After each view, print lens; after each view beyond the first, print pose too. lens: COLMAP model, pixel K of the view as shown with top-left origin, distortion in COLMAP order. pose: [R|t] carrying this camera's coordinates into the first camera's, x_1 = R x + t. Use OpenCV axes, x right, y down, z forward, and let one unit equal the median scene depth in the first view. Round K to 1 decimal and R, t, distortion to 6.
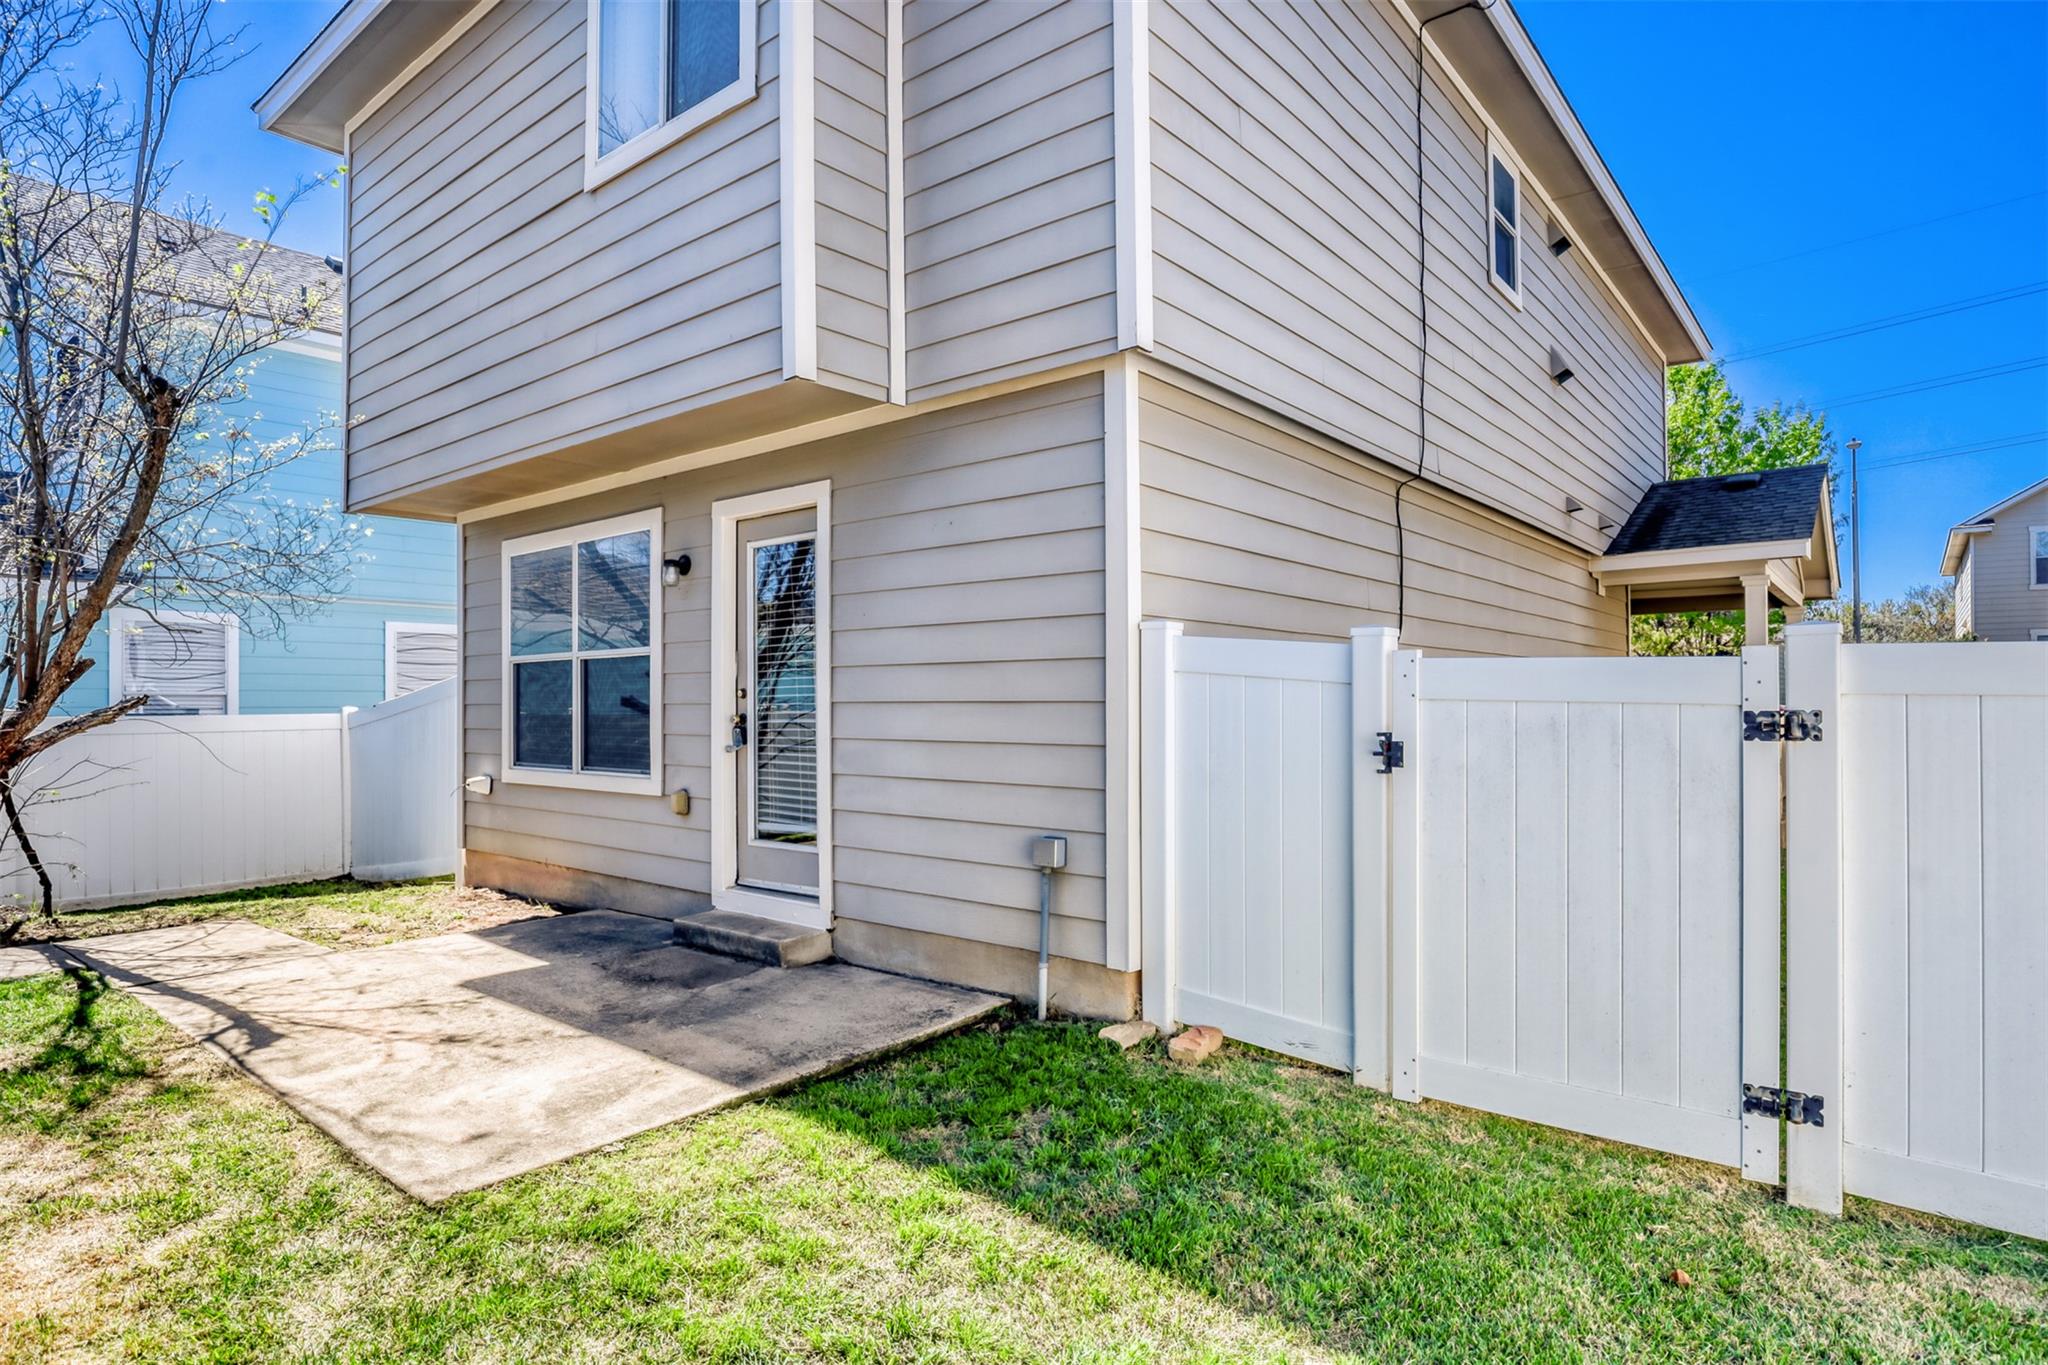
lens RADIAL K [[1135.0, 0, 1018.1], [0, 1135.0, 683.2], [0, 0, 1]] dist [-0.005590, -0.000033]
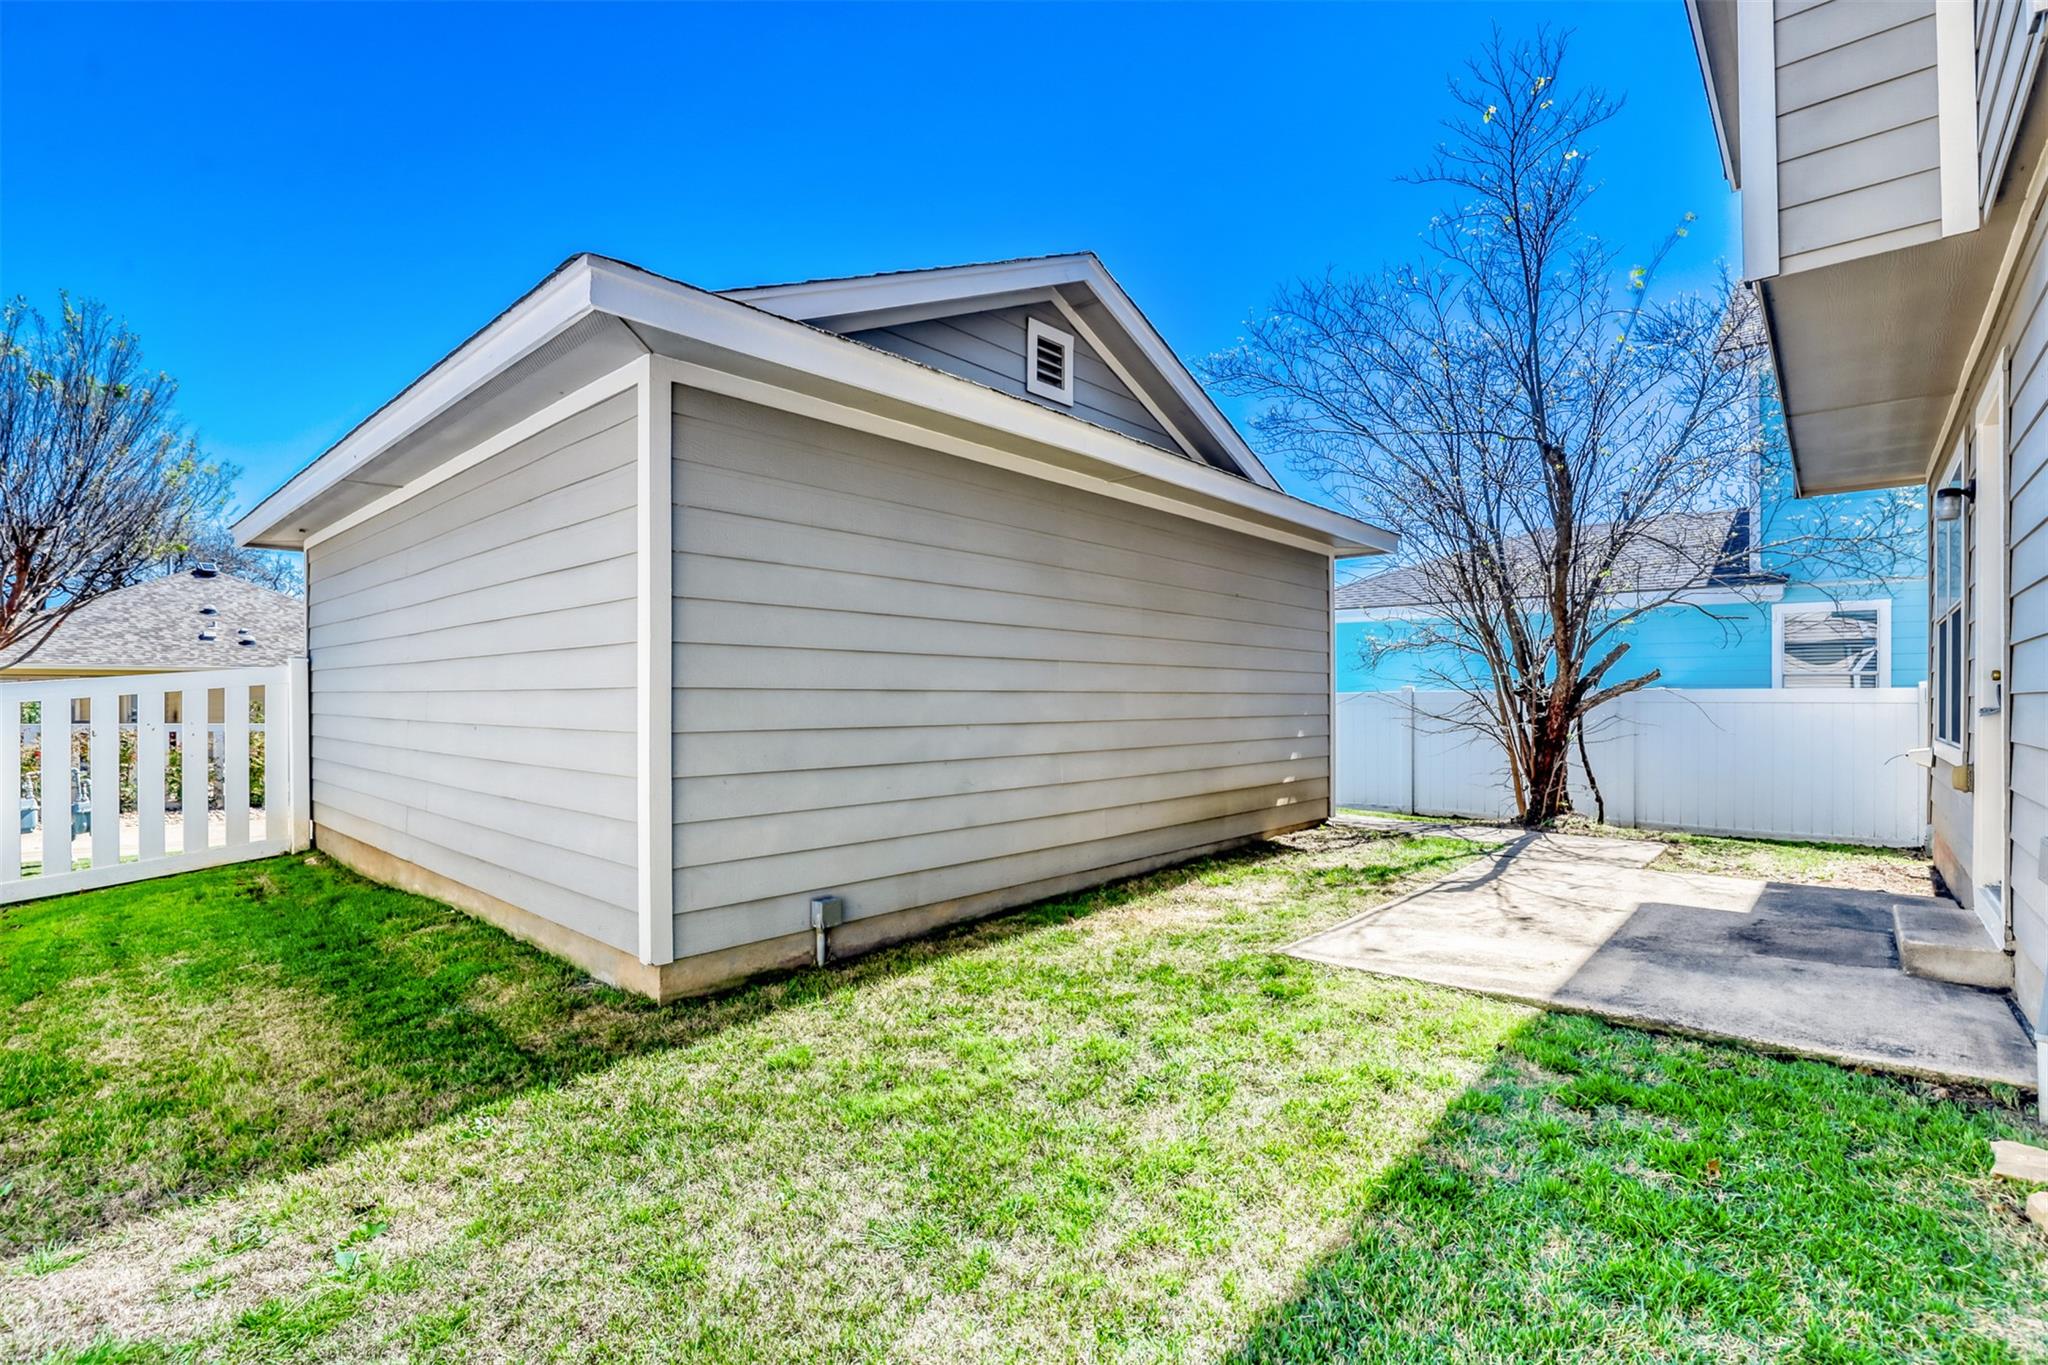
lens RADIAL K [[942.5, 0, 1015.9], [0, 942.5, 689.5], [0, 0, 1]] dist [-0.028260, 0.007181]
pose [[-0.015909, 0.002431, -0.999870, 0.637358], [0.004216, 0.999988, 0.002364, 0.048464], [0.999865, -0.004178, -0.015919, 0.471269]]
